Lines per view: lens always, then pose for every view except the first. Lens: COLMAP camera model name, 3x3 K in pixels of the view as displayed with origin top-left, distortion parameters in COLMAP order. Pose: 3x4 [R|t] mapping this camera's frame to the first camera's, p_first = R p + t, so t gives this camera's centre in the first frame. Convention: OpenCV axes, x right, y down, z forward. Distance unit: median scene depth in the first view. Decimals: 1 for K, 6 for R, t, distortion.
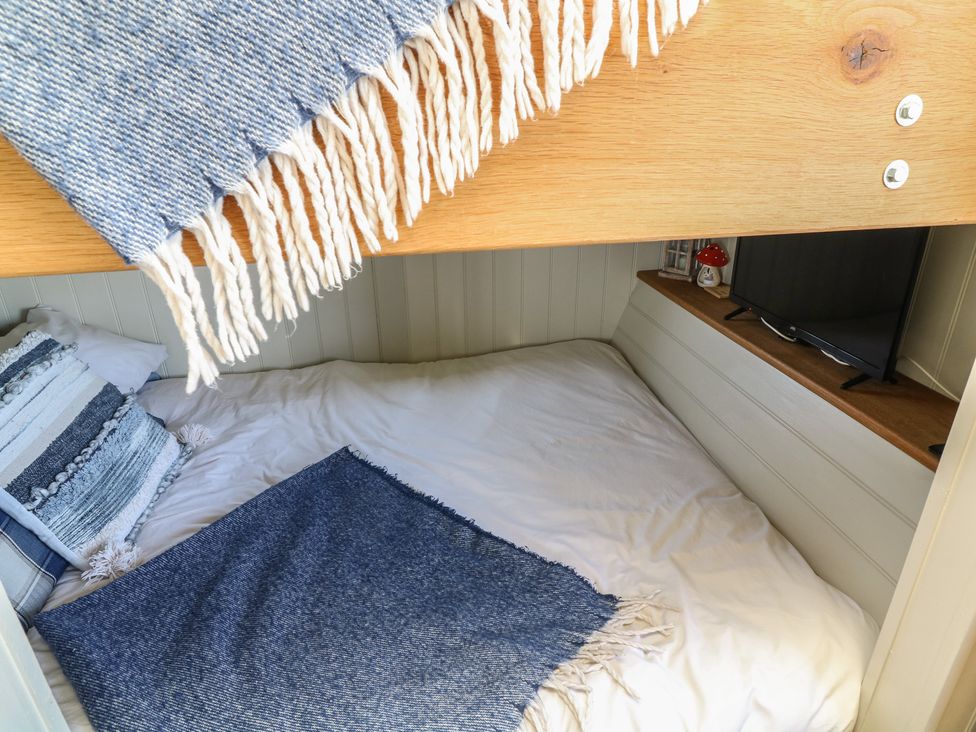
lens RADIAL K [[520.4, 0, 487.2], [0, 520.4, 354.4], [0, 0, 1]] dist [0.001933, -0.016767]
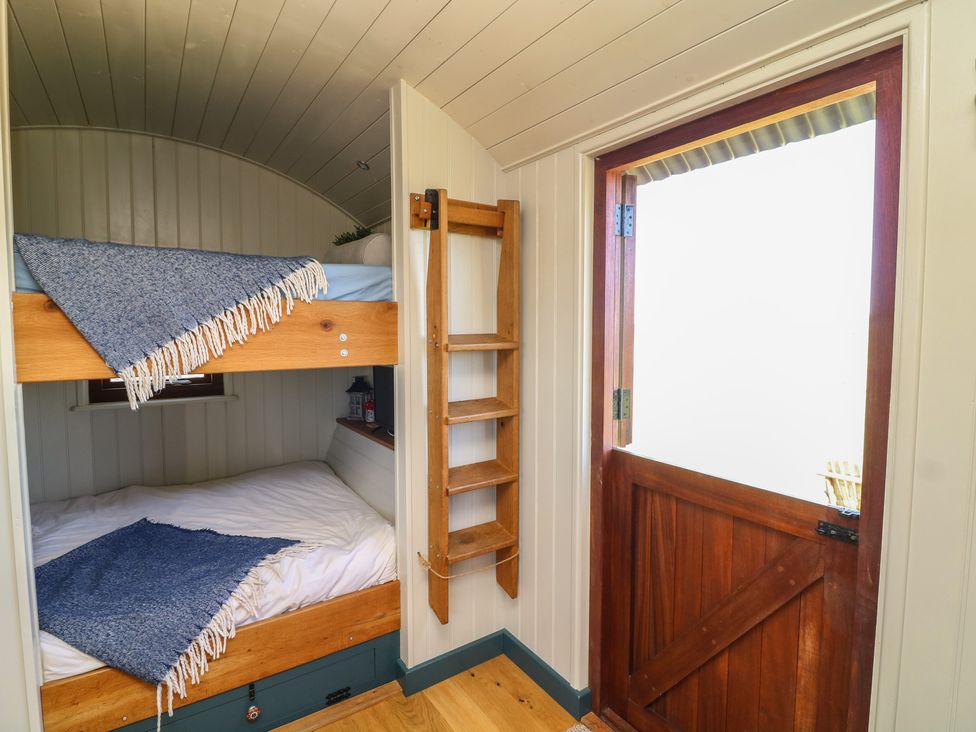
lens RADIAL K [[507.5, 0, 485.9], [0, 507.5, 355.9], [0, 0, 1]] dist [0.000944, -0.010865]
pose [[0.916088, -0.016343, 0.400644, 0.143545], [0.170453, 0.920269, -0.352208, 0.716273], [-0.362944, 0.390944, 0.845833, -1.541643]]
